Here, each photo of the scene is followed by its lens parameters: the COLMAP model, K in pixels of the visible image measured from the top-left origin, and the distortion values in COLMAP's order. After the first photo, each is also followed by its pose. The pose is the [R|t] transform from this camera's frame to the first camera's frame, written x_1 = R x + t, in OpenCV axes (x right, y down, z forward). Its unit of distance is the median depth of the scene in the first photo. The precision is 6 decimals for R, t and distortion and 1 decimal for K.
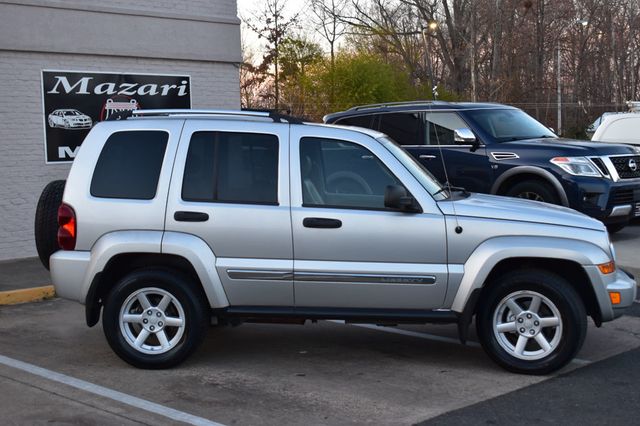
lens RADIAL K [[945.7, 0, 320.0], [0, 945.7, 213.0], [0, 0, 1]] dist [0.024176, 0.042924]
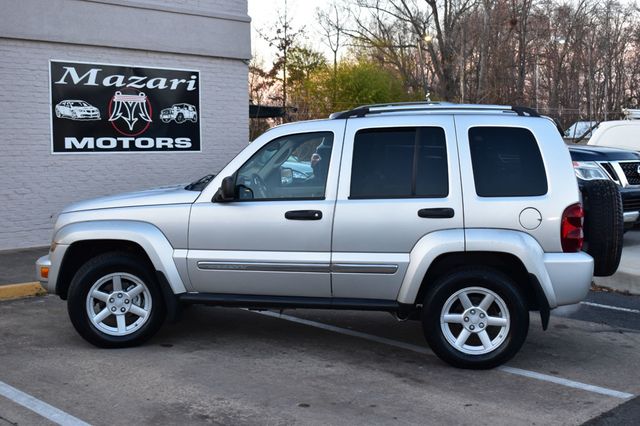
lens RADIAL K [[840.3, 0, 320.0], [0, 840.3, 213.0], [0, 0, 1]] dist [0.007480, 0.005312]
pose [[0.999644, 0.026681, 0.000300, -0.004719], [-0.026682, 0.999591, 0.010313, -0.005825], [-0.000024, -0.010317, 0.999947, 0.100618]]
